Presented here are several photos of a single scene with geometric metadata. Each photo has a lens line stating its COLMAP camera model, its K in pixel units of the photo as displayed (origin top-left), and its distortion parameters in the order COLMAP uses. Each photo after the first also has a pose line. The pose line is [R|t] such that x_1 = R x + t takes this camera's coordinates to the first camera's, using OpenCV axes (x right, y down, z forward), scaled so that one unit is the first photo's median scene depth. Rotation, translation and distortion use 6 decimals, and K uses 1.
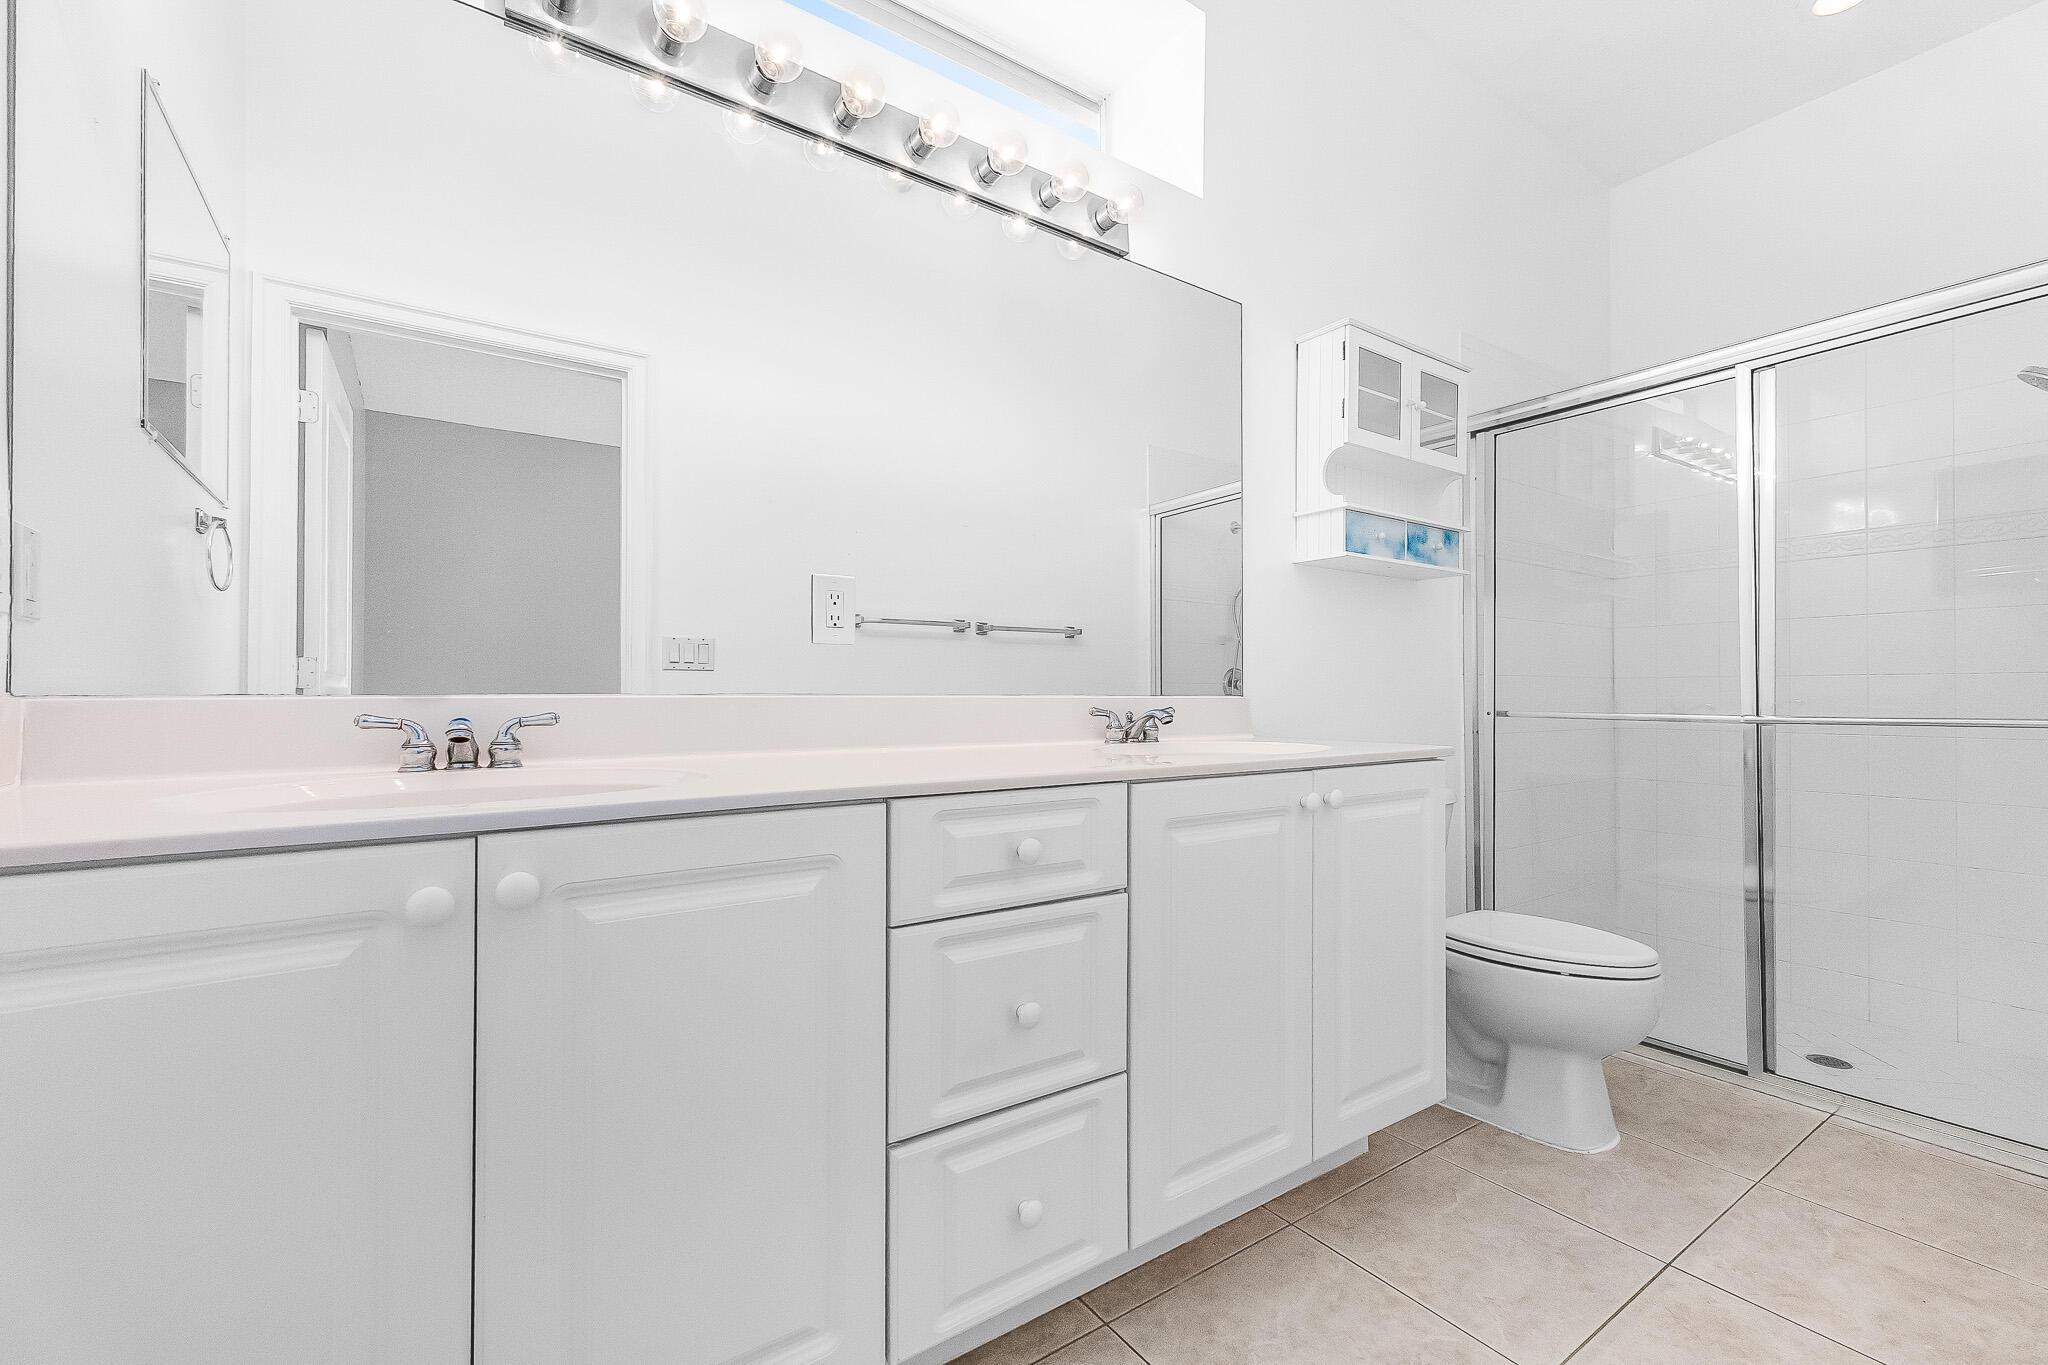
lens RADIAL K [[878.2, 0, 1027.2], [0, 878.2, 687.1], [0, 0, 1]] dist [-0.000663, 0.003361]
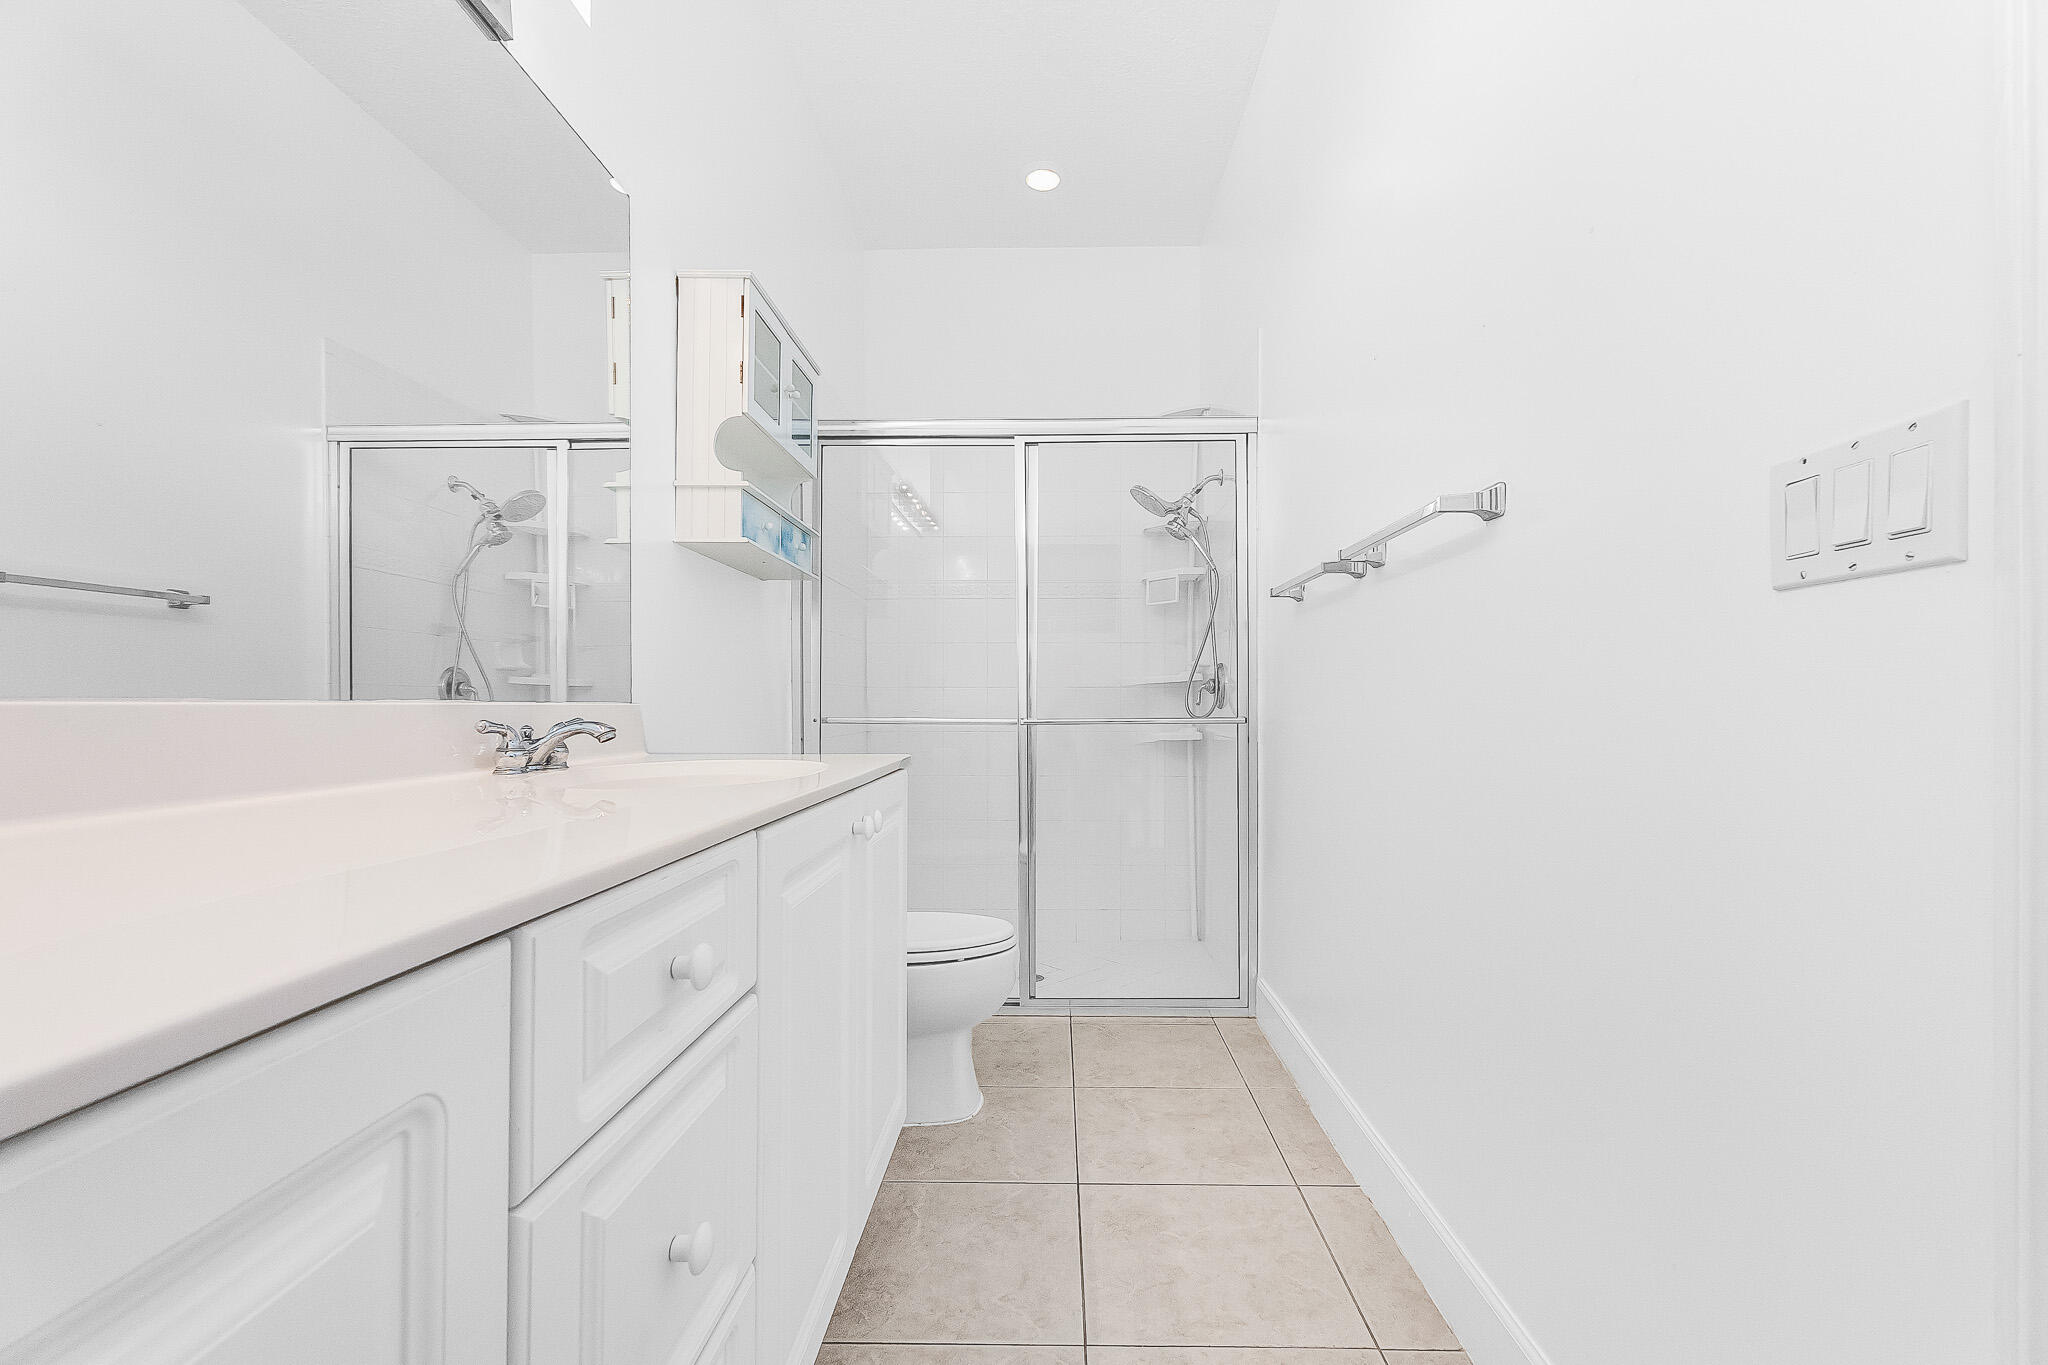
lens RADIAL K [[878.2, 0, 1032.3], [0, 878.2, 698.3], [0, 0, 1]] dist [-0.000663, 0.003361]
pose [[0.570867, 0.004186, 0.821032, -0.197022], [-0.007267, 0.999974, -0.000045, 0.003859], [-0.821010, -0.005940, 0.570882, 0.272638]]
